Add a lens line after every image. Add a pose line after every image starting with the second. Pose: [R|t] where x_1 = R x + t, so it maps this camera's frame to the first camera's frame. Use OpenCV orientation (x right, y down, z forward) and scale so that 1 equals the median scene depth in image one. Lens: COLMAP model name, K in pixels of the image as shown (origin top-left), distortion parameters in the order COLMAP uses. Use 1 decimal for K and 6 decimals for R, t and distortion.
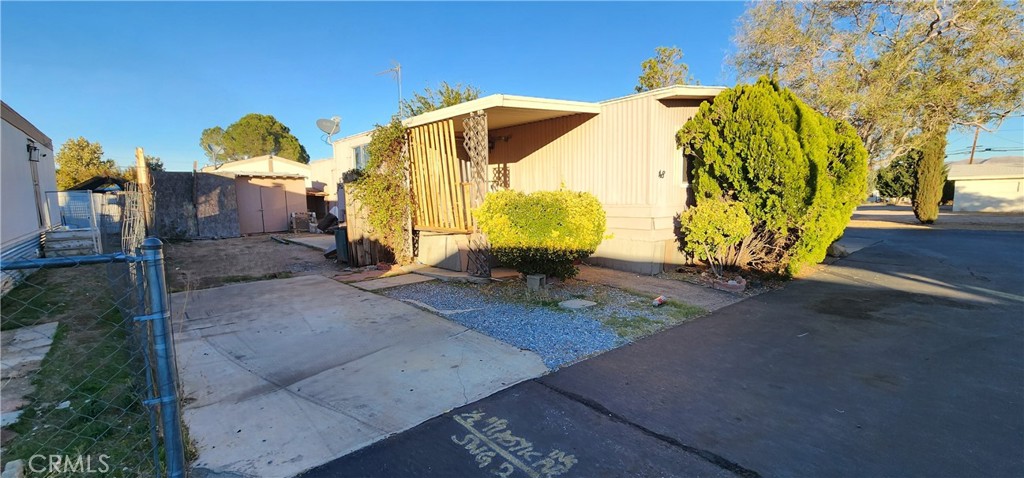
lens RADIAL K [[429.6, 0, 523.6], [0, 429.6, 240.1], [0, 0, 1]] dist [0.000393, 0.000952]
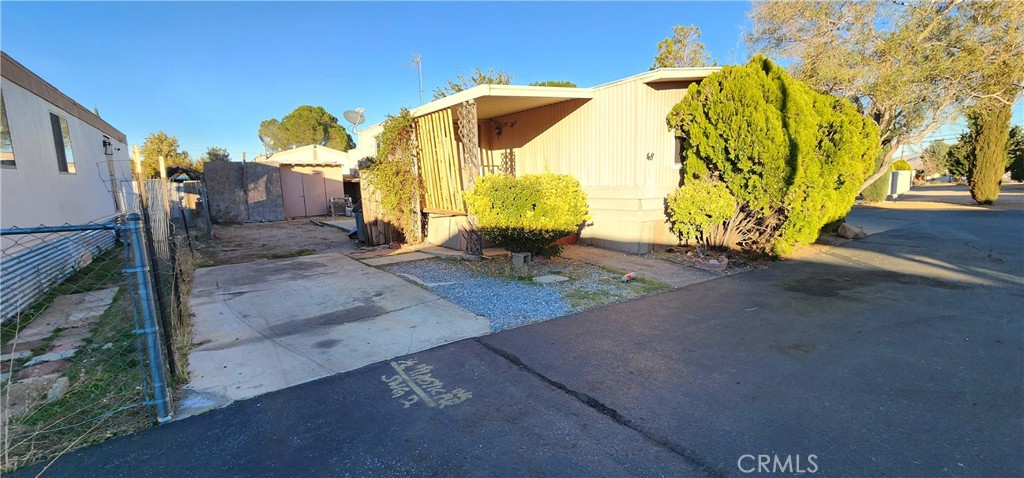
lens RADIAL K [[429.6, 0, 523.6], [0, 429.6, 240.1], [0, 0, 1]] dist [0.000393, 0.000952]
pose [[0.994223, 0.002715, -0.107303, 0.138674], [0.001150, 0.999353, 0.035947, 0.009472], [0.107332, -0.035863, 0.993576, -0.061690]]
